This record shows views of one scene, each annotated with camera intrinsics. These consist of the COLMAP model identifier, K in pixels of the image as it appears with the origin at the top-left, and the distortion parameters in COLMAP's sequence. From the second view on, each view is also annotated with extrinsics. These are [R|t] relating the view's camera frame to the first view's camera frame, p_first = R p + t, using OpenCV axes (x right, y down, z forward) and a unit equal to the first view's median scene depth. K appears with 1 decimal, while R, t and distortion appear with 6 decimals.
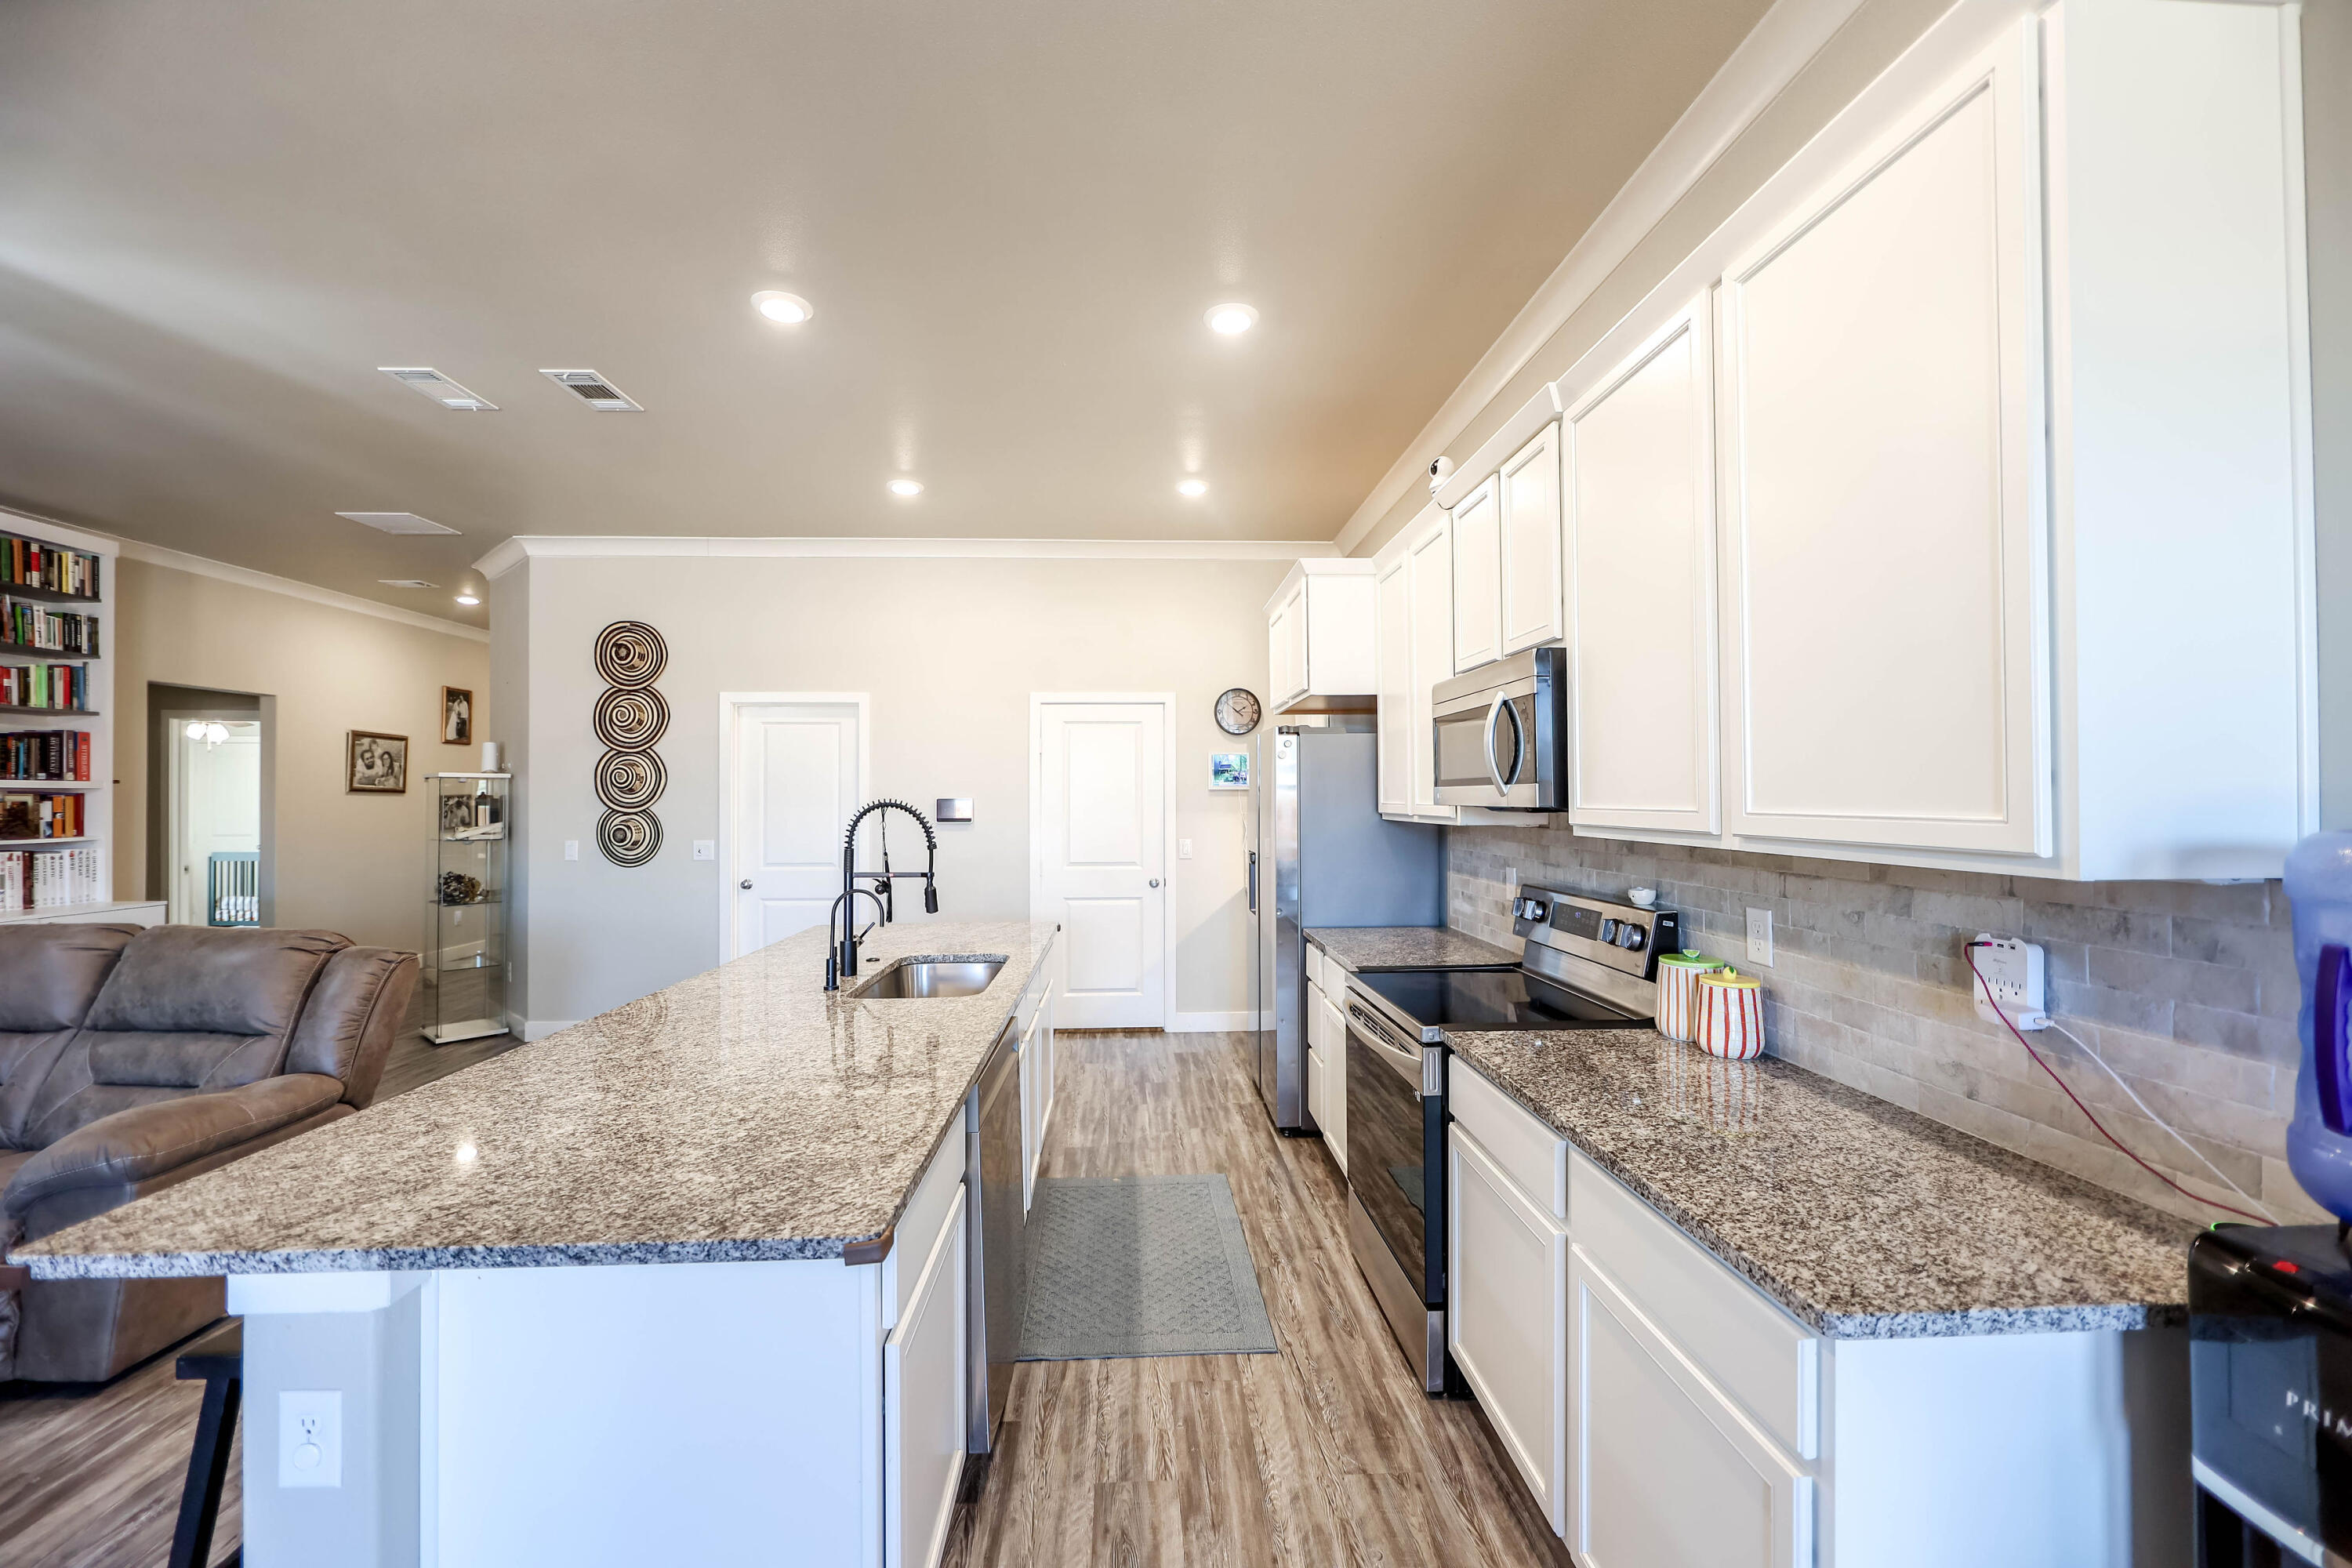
lens RADIAL K [[921.7, 0, 1176.0], [0, 921.7, 784.0], [0, 0, 1]] dist [-0.015902, 0.003137]
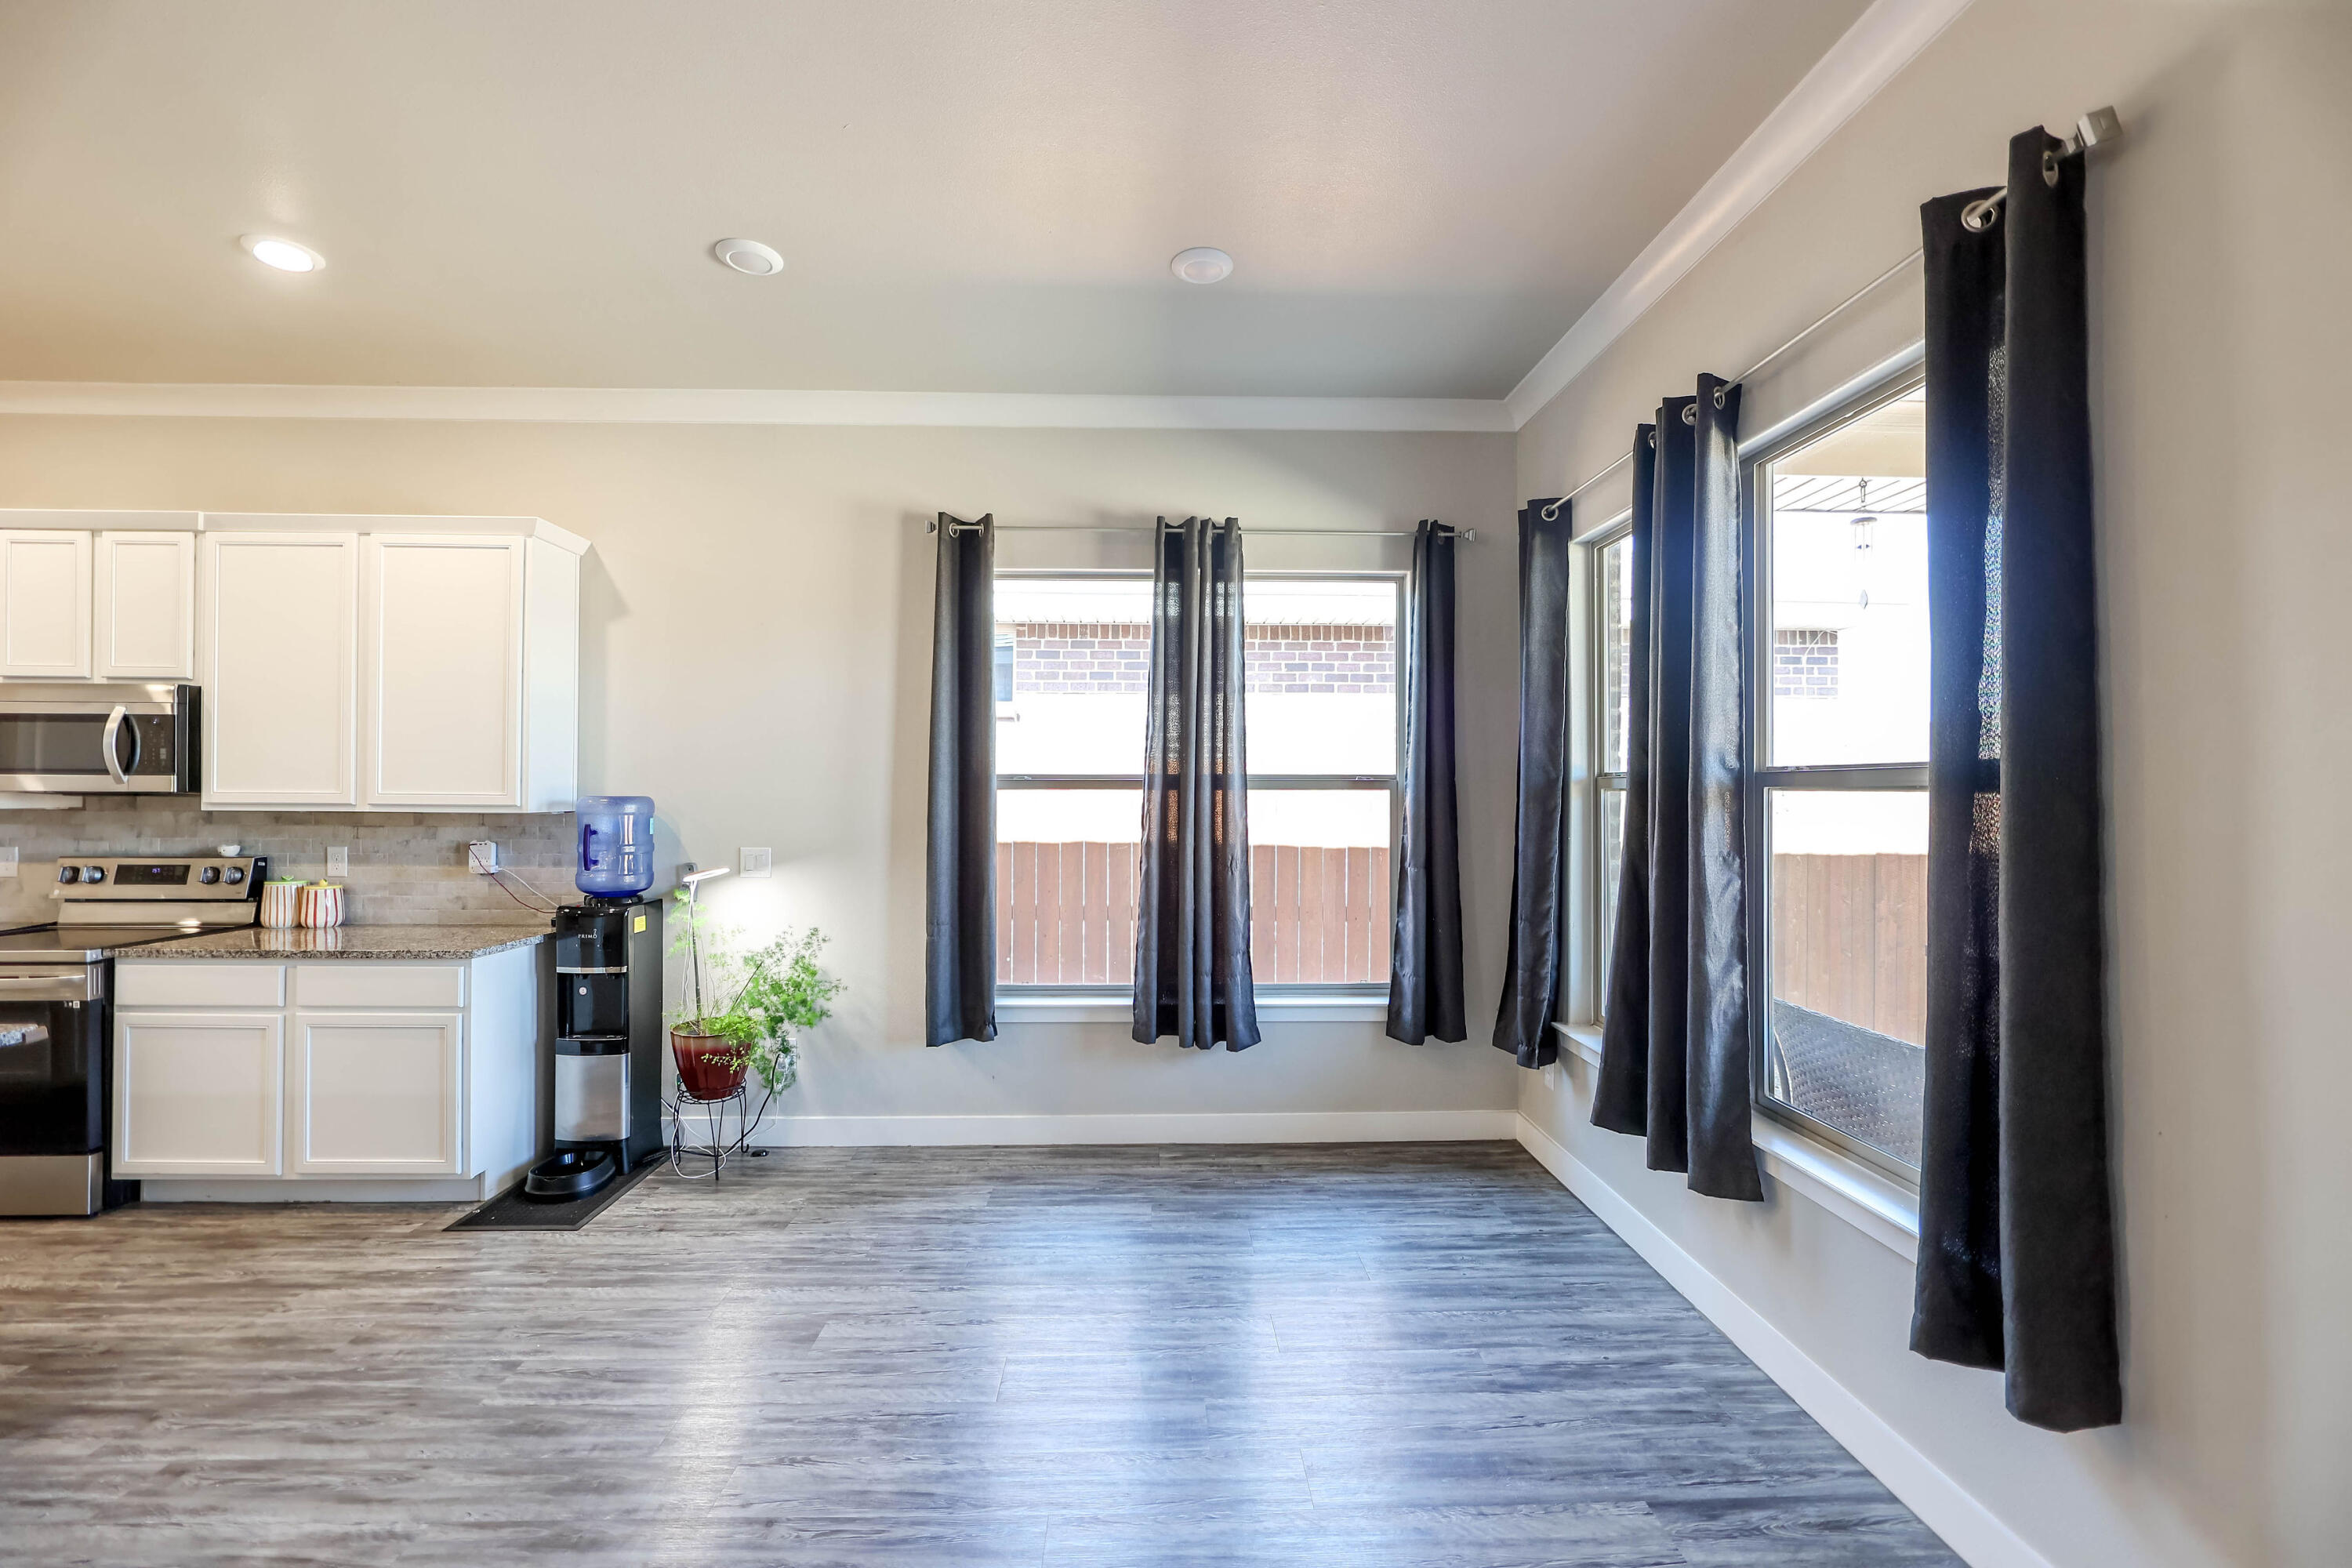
lens RADIAL K [[937.5, 0, 1180.8], [0, 937.5, 783.5], [0, 0, 1]] dist [-0.011405, 0.000652]
pose [[0.021556, 0.008476, 0.999732, -1.099407], [-0.020782, 0.999752, -0.008028, -0.009857], [-0.999552, -0.020603, 0.021727, -0.674767]]
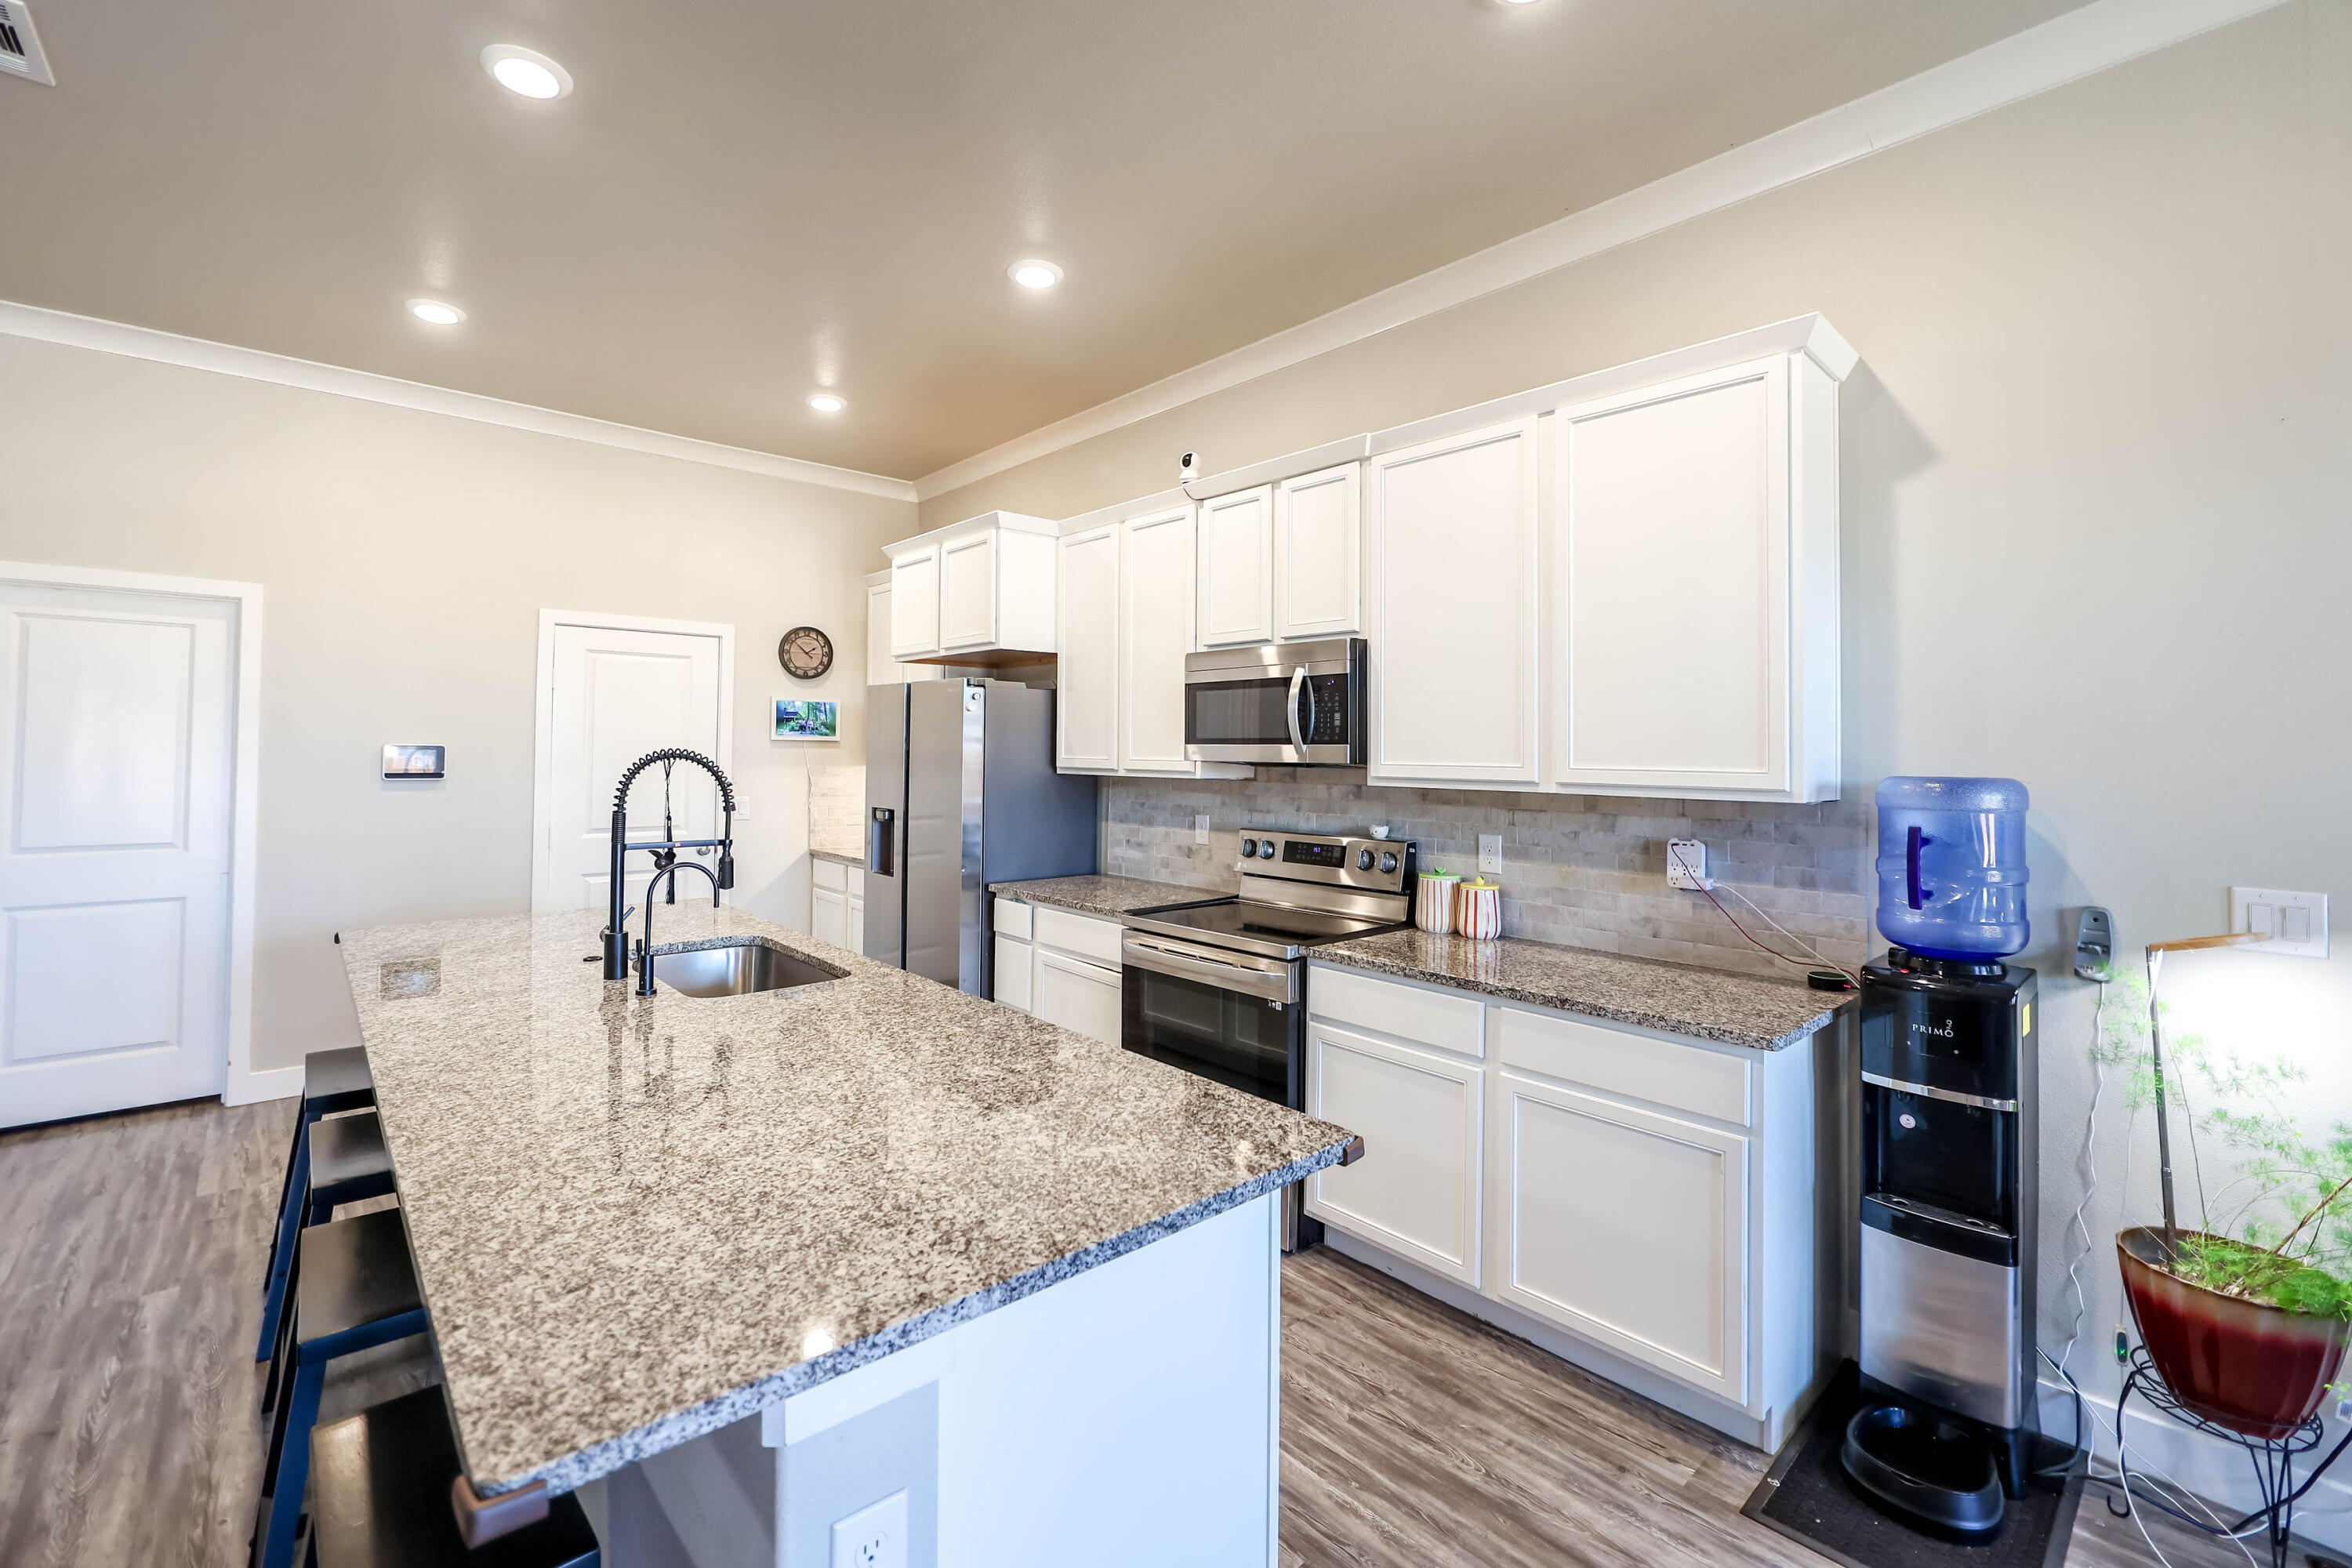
lens RADIAL K [[989.8, 0, 1164.5], [0, 989.8, 730.8], [0, 0, 1]] dist [-0.013642, 0.000444]
pose [[0.781222, 0.024559, 0.623770, -0.678322], [-0.021591, 0.999691, -0.012319, 0.002793], [-0.623880, -0.003844, 0.781511, 0.095755]]
